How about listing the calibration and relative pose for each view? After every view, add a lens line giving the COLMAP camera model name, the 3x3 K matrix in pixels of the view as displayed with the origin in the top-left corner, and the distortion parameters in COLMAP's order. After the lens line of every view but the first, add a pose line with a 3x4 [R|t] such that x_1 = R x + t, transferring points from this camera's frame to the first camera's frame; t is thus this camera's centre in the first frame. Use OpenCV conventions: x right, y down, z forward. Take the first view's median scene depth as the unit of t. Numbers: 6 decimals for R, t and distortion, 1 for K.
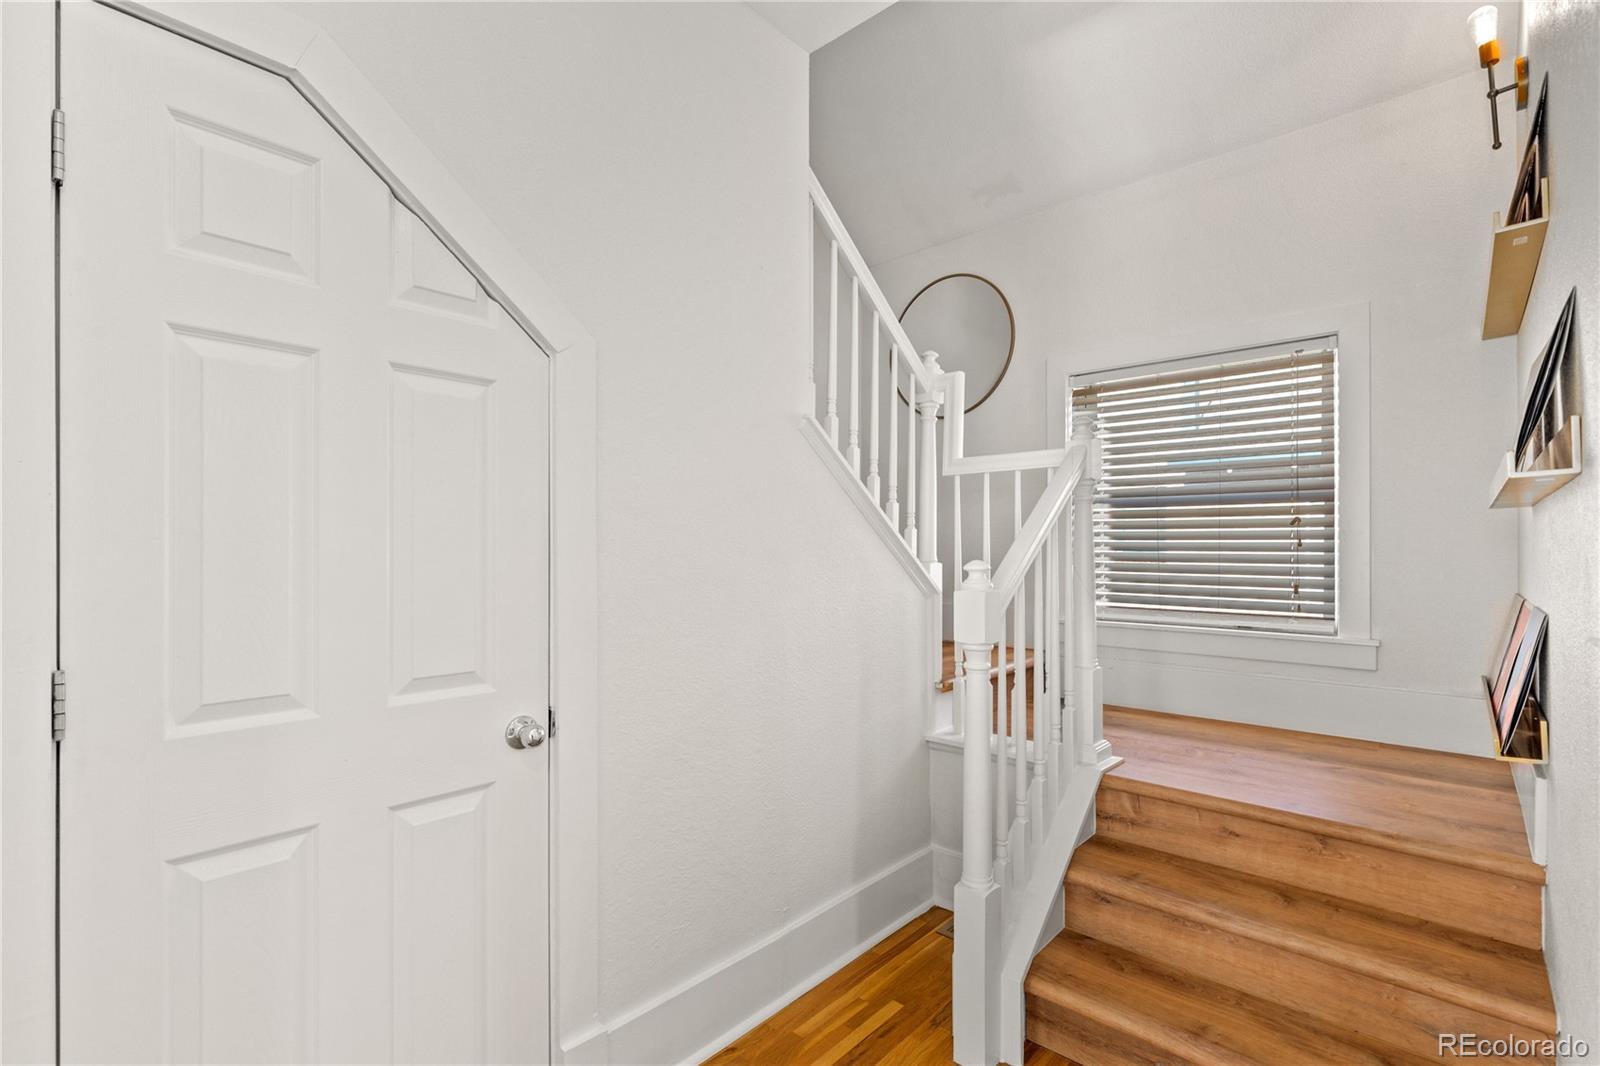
lens RADIAL K [[726.8, 0, 804.4], [0, 726.8, 548.0], [0, 0, 1]] dist [0.005155, -0.001046]
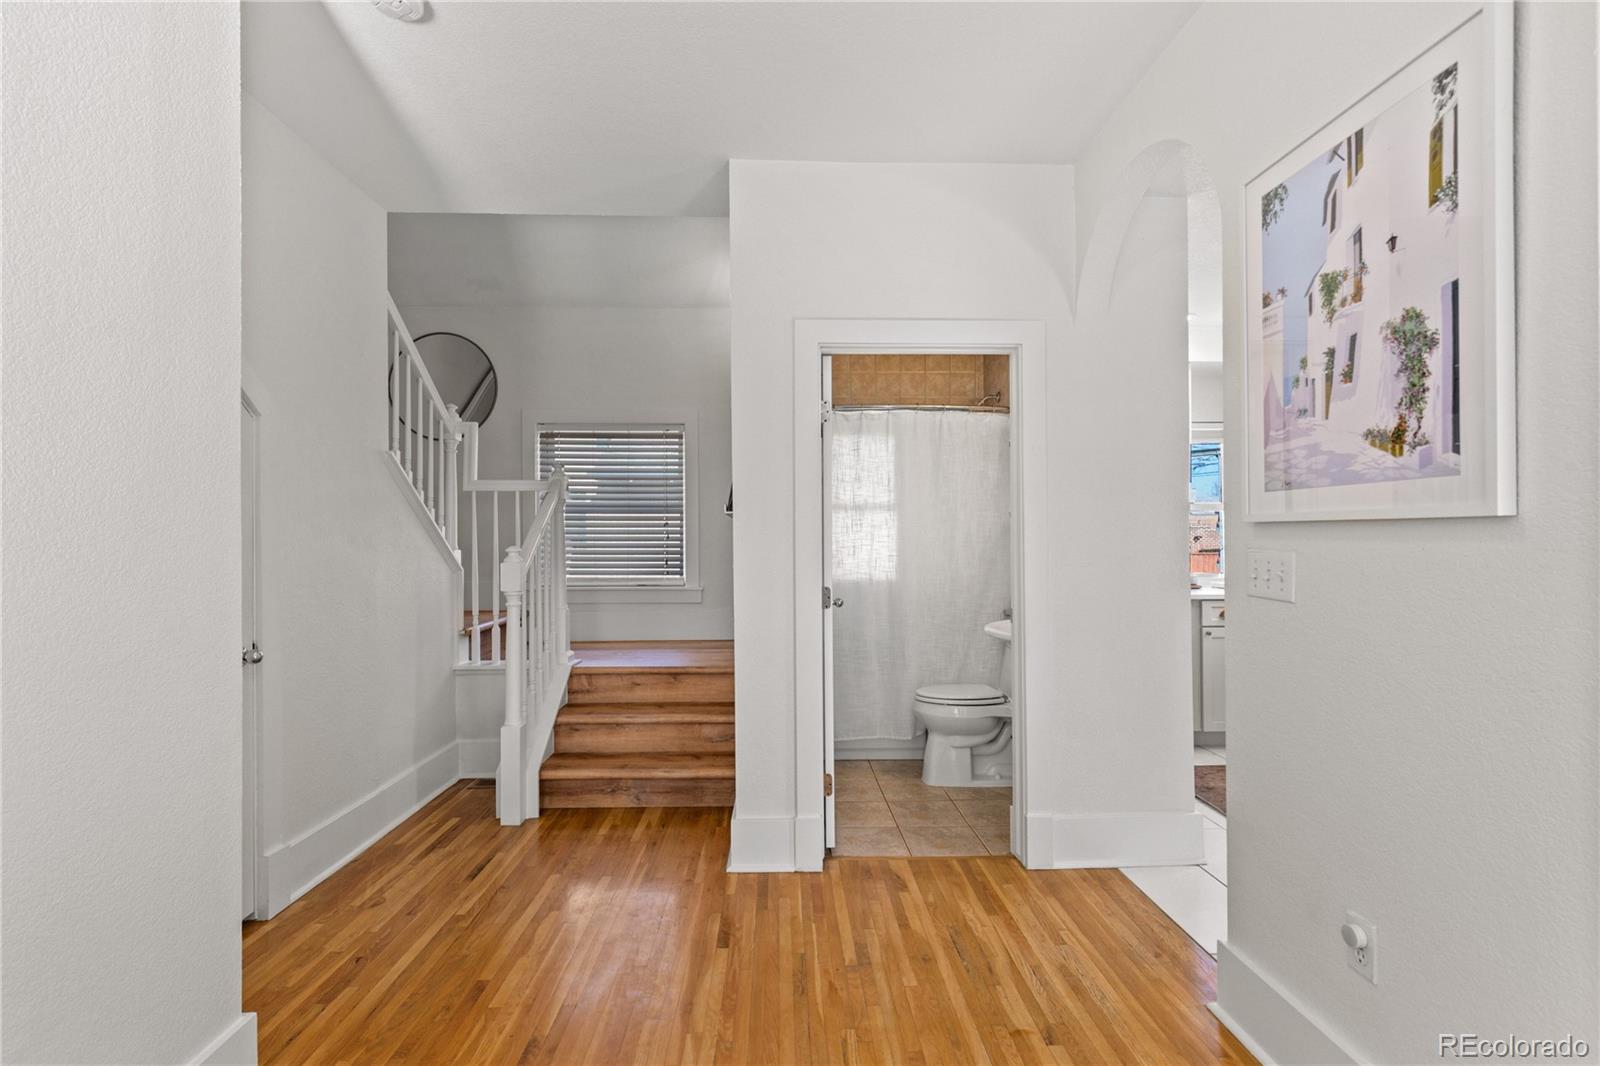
lens RADIAL K [[726.8, 0, 802.0], [0, 726.8, 538.6], [0, 0, 1]] dist [0.005155, -0.001046]
pose [[0.720745, -0.000421, 0.693200, -0.433702], [0.002704, 0.999994, -0.002205, 0.004062], [-0.693195, 0.003464, 0.720742, -0.697009]]
